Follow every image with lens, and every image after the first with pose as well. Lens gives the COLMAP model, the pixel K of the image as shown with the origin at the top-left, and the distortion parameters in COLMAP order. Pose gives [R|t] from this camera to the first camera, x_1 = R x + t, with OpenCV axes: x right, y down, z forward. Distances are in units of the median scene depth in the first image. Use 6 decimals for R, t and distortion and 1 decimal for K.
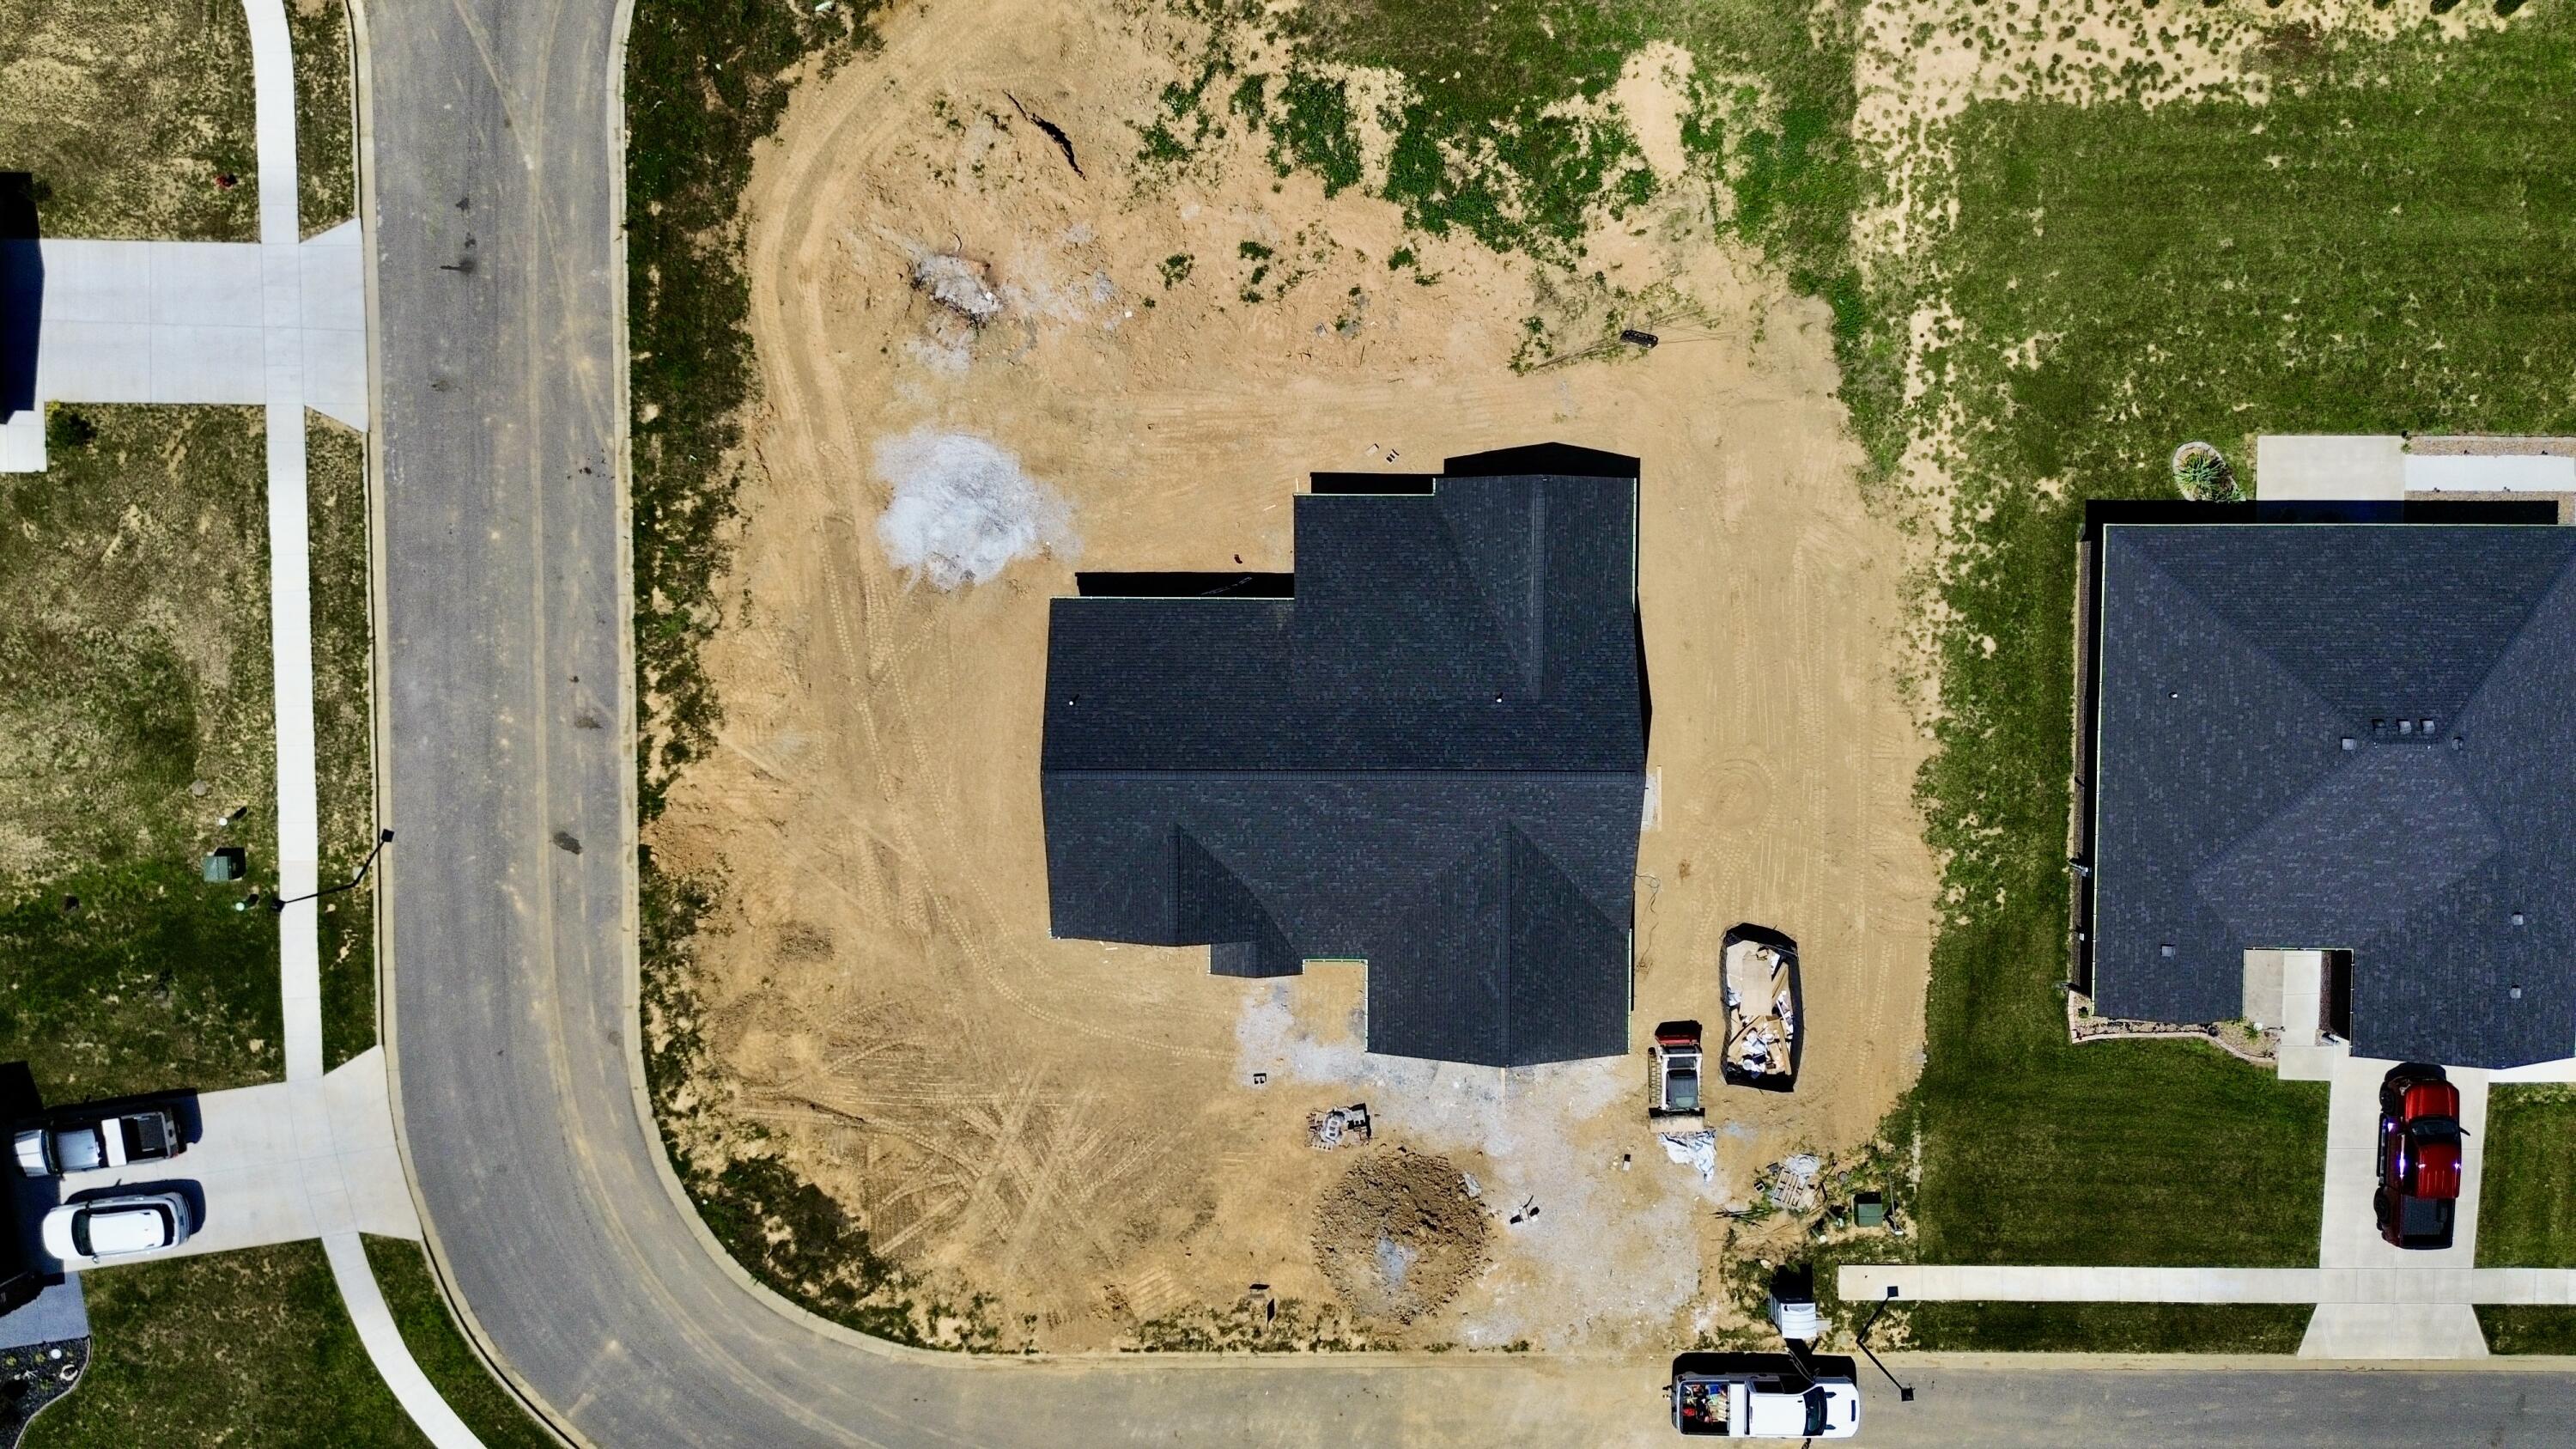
lens RADIAL K [[1837.8, 0, 1285.8], [0, 1837.8, 722.3], [0, 0, 1]] dist [0.038262, -0.015020]
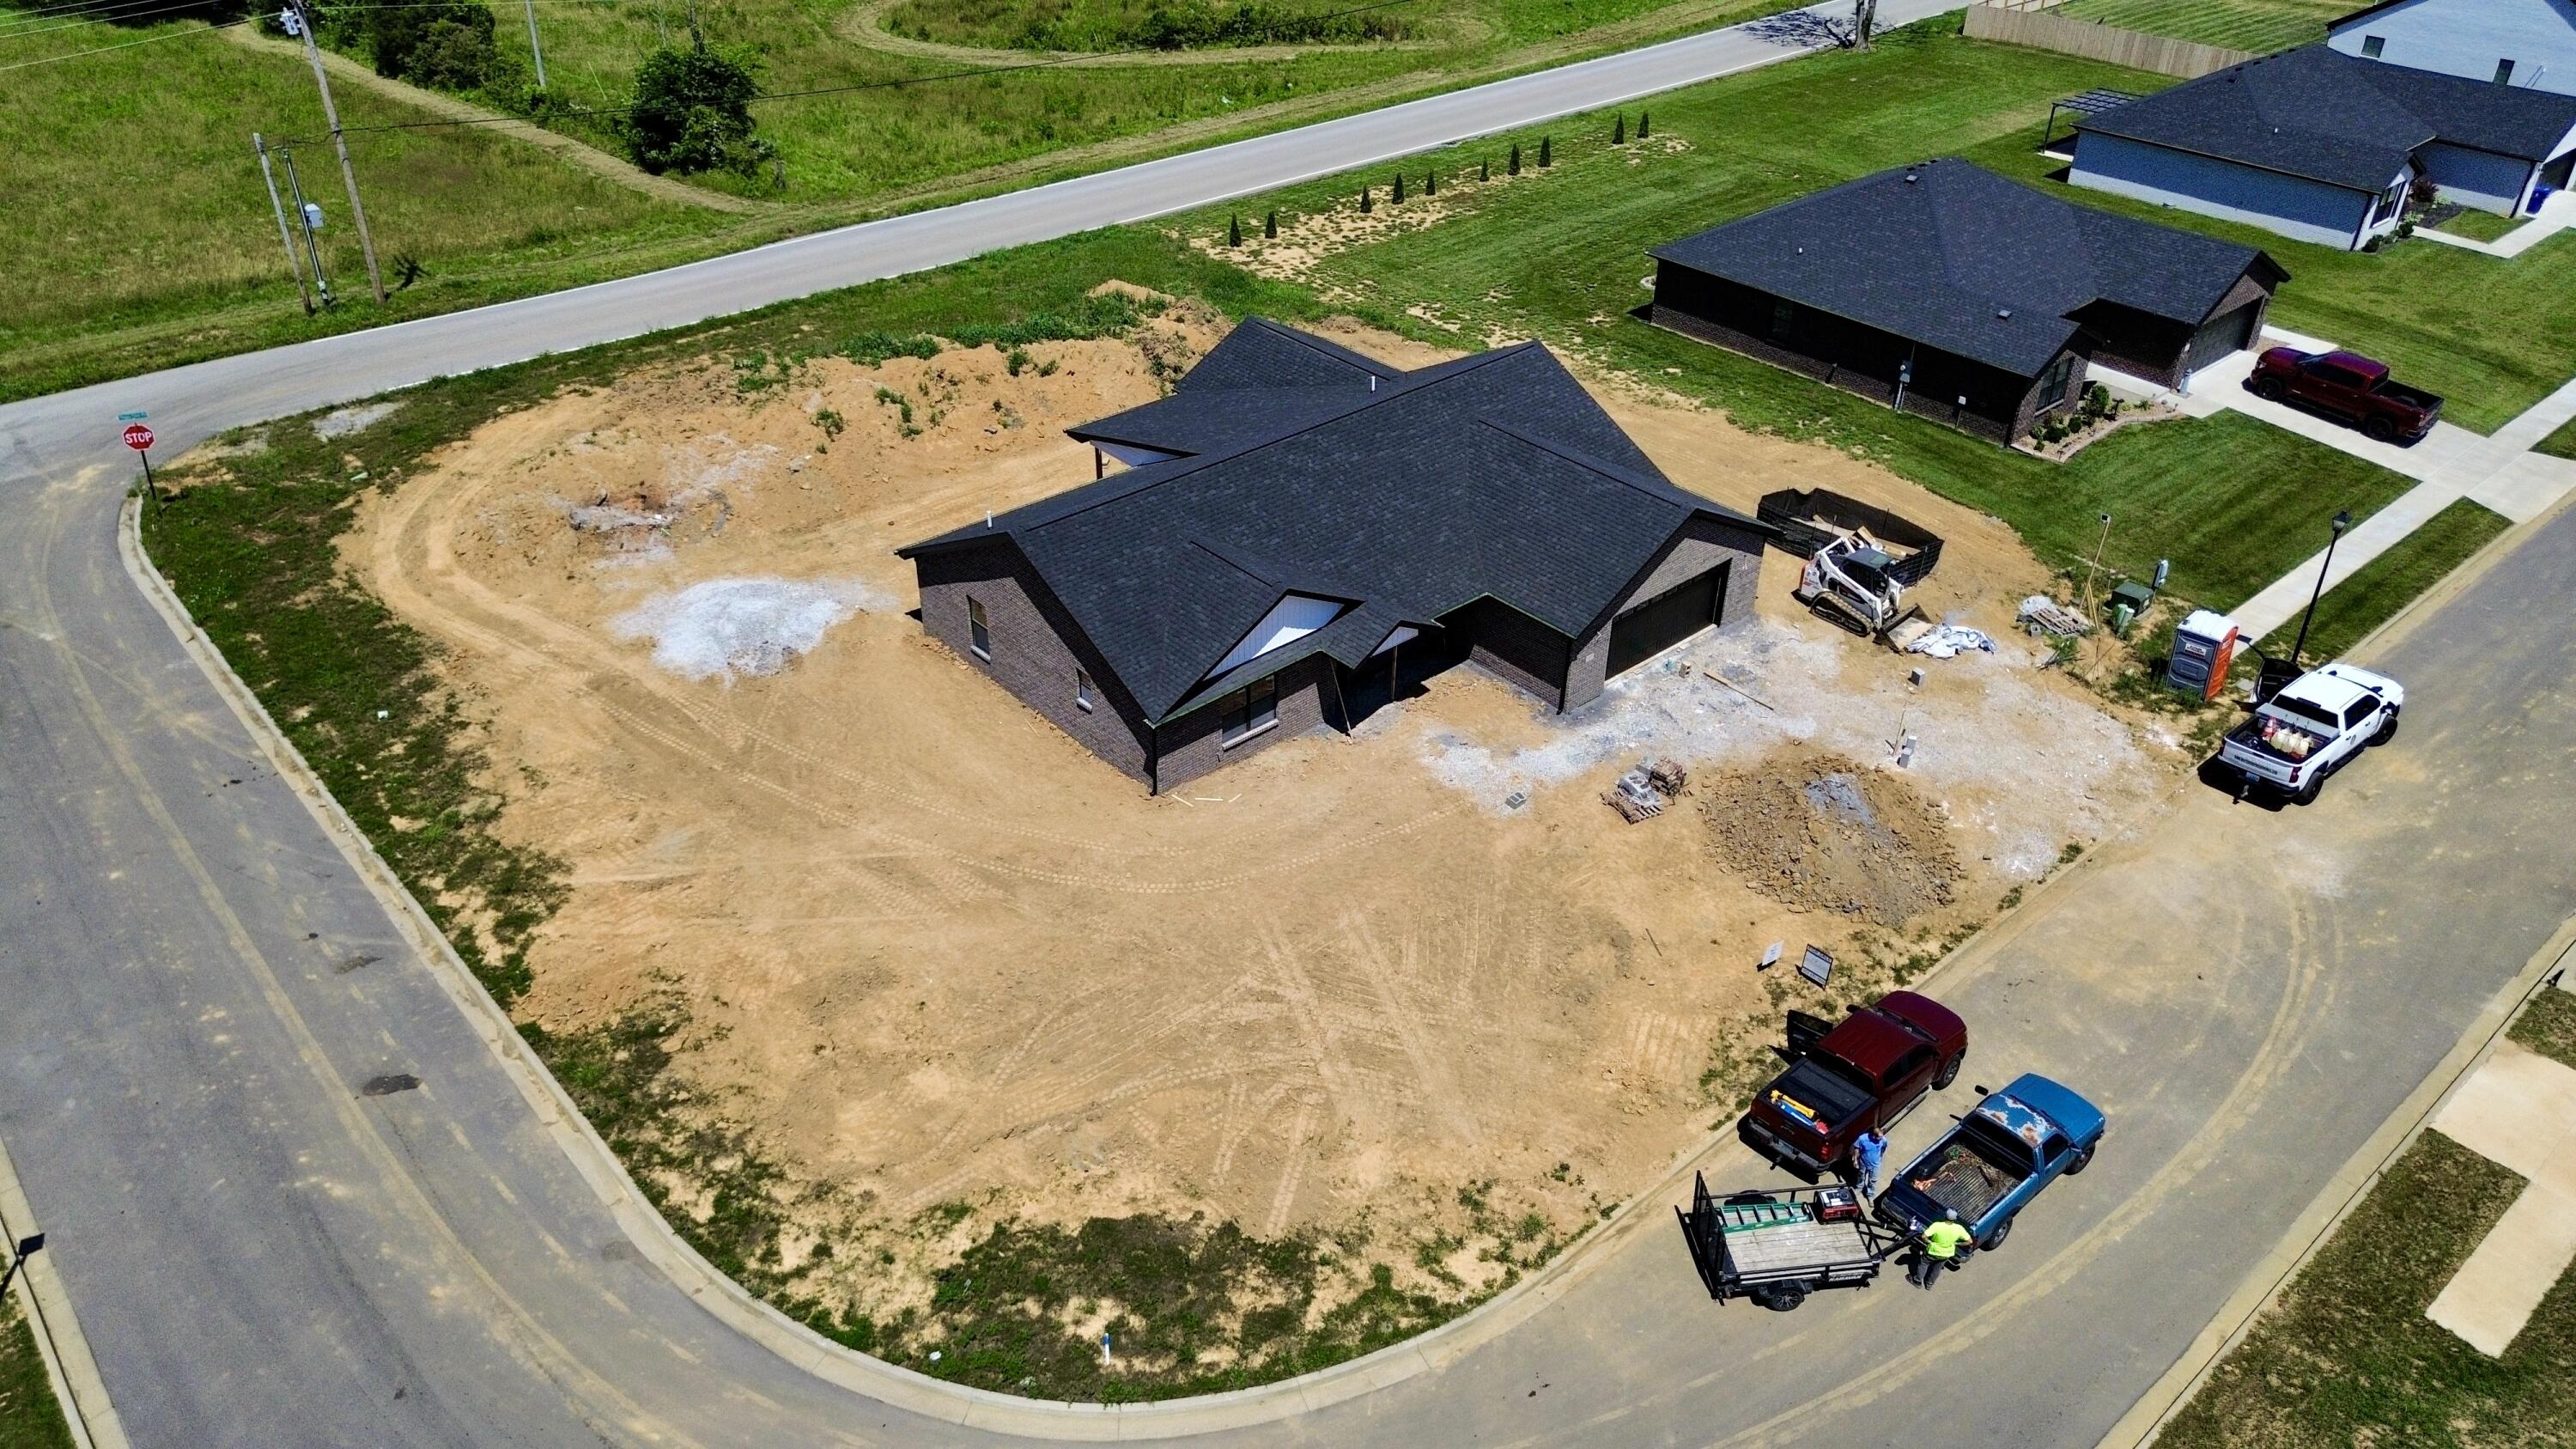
lens RADIAL K [[1837.8, 0, 1284.0], [0, 1837.8, 724.7], [0, 0, 1]] dist [0.038262, -0.015020]
pose [[0.747988, -0.360683, 0.557155, -0.460465], [0.663403, 0.380671, -0.644194, 0.575711], [0.020257, 0.851468, 0.524016, 0.607132]]
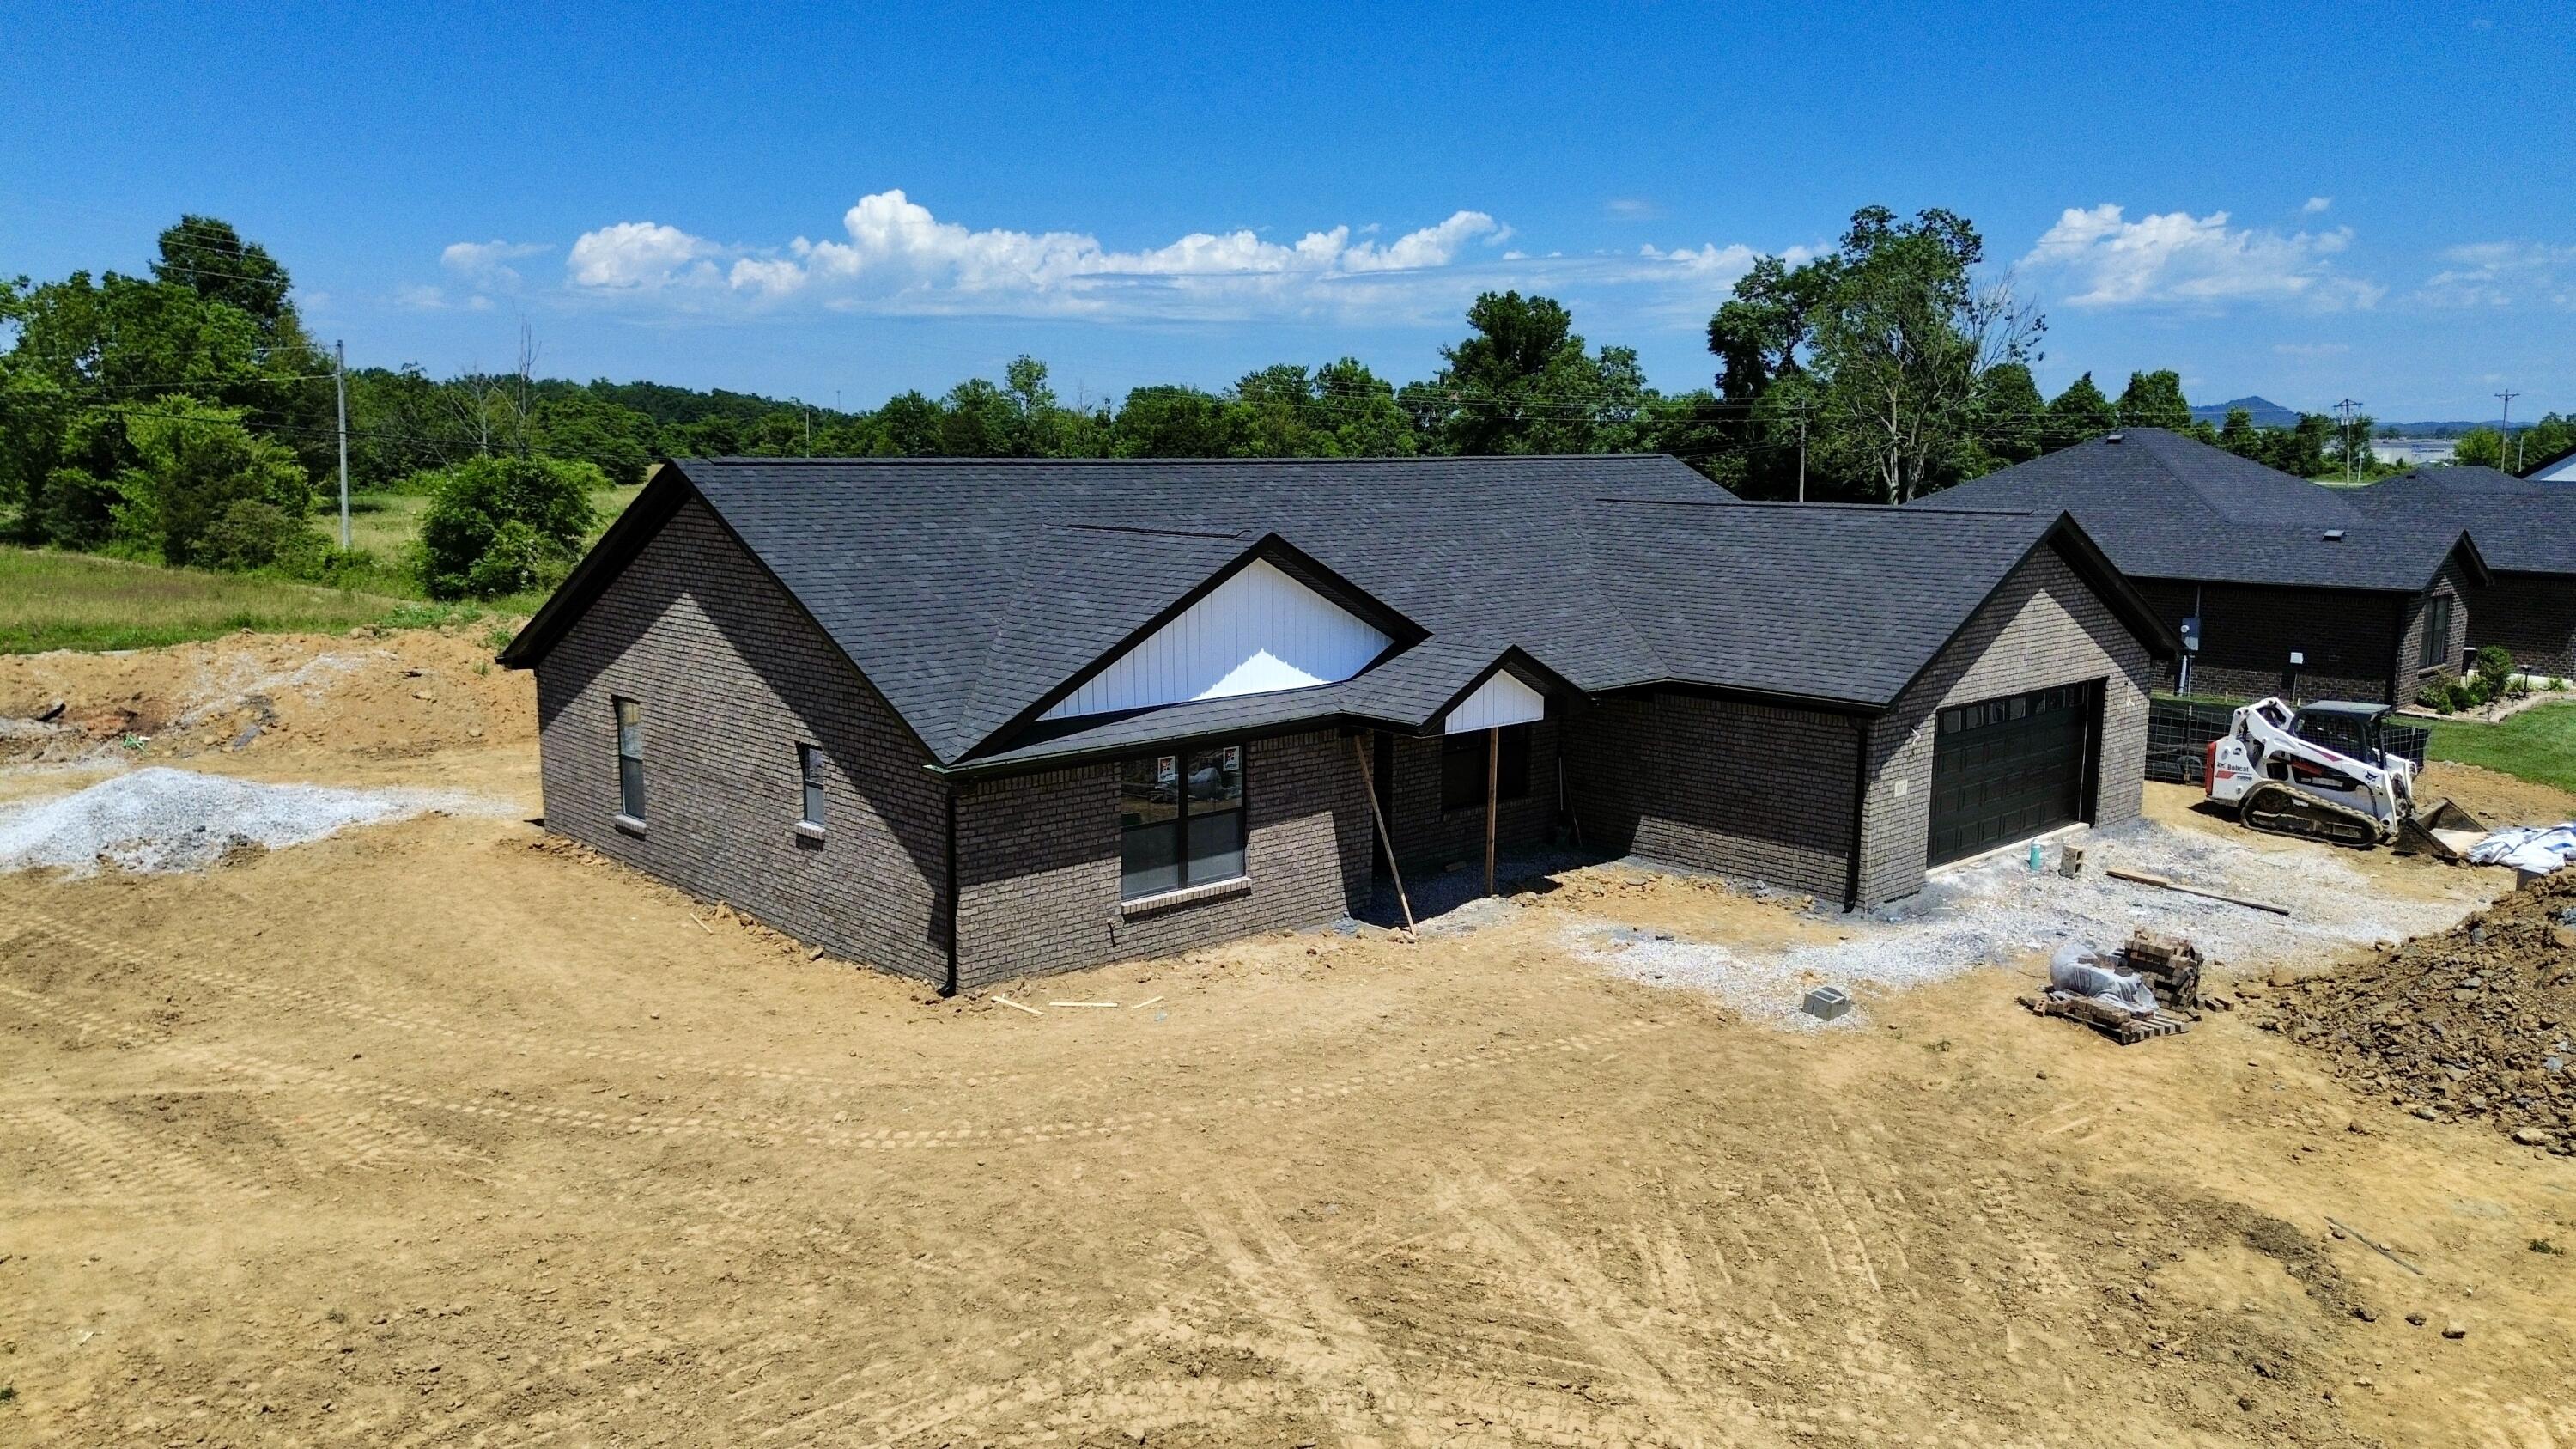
lens RADIAL K [[1837.8, 0, 1287.5], [0, 1837.8, 736.0], [0, 0, 1]] dist [0.038262, -0.015020]
pose [[0.731314, -0.108756, 0.673314, -0.268405], [0.681698, 0.085270, -0.726648, 0.344565], [0.021614, 0.990405, 0.136498, 0.916882]]
